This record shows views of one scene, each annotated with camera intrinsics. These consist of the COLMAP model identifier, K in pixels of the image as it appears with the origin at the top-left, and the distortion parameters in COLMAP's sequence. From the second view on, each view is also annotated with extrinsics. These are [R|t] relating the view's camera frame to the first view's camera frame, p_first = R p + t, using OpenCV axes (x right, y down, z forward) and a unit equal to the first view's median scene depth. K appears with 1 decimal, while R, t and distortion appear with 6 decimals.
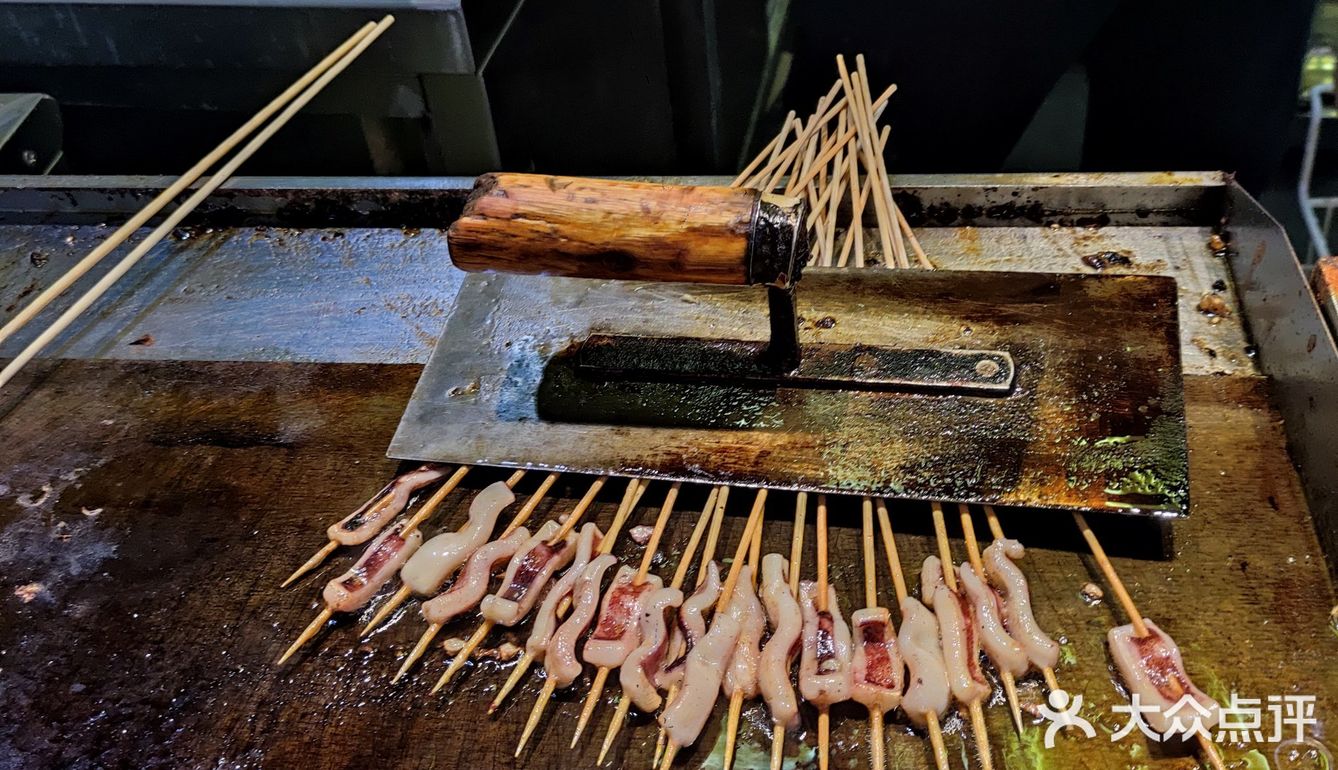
lens RADIAL K [[1349.1, 0, 683.9], [0, 1349.1, 418.5], [0, 0, 1]] dist [0.007414, -0.002525]
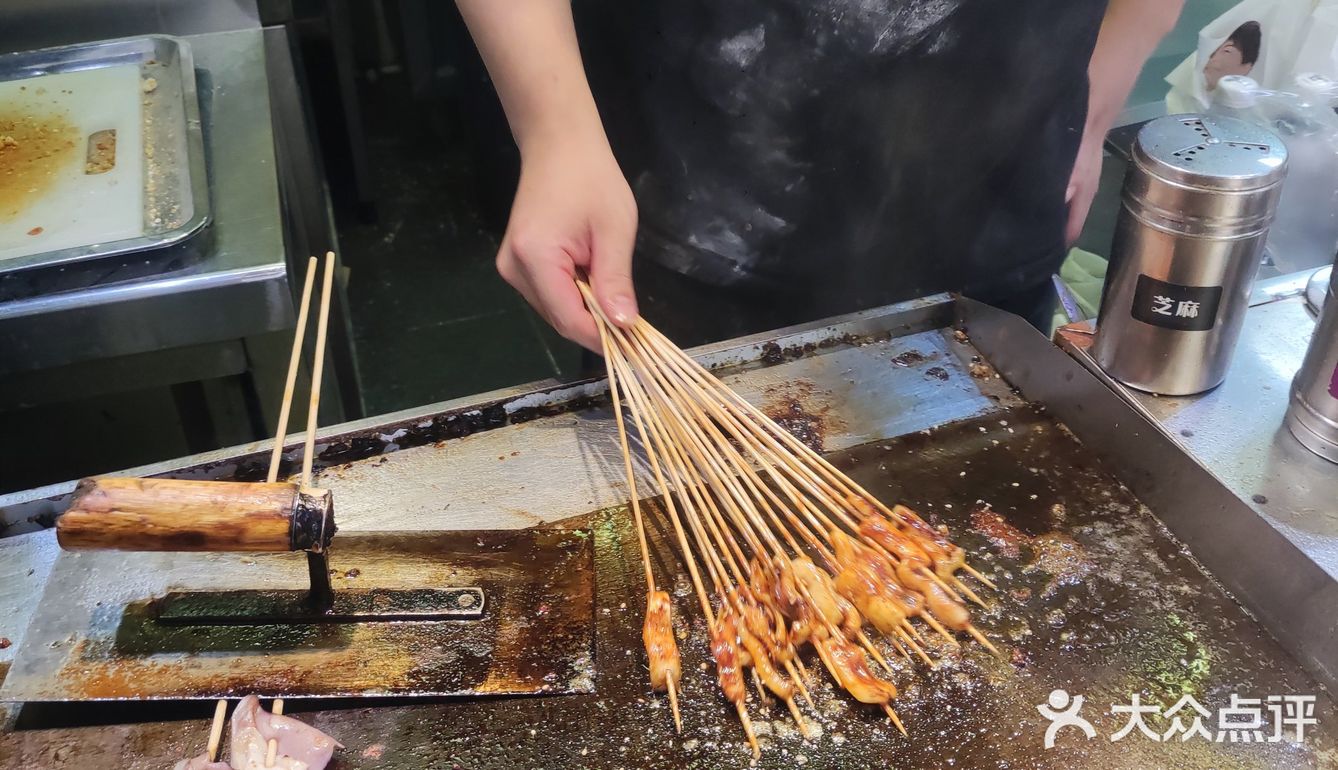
lens RADIAL K [[1235.5, 0, 665.9], [0, 1235.5, 404.2], [0, 0, 1]] dist [0.008379, 0.018943]
pose [[0.945801, -0.009987, 0.324593, -0.000579], [0.070901, 0.981764, -0.176386, 0.005919], [-0.316912, 0.189840, 0.929262, -0.352023]]
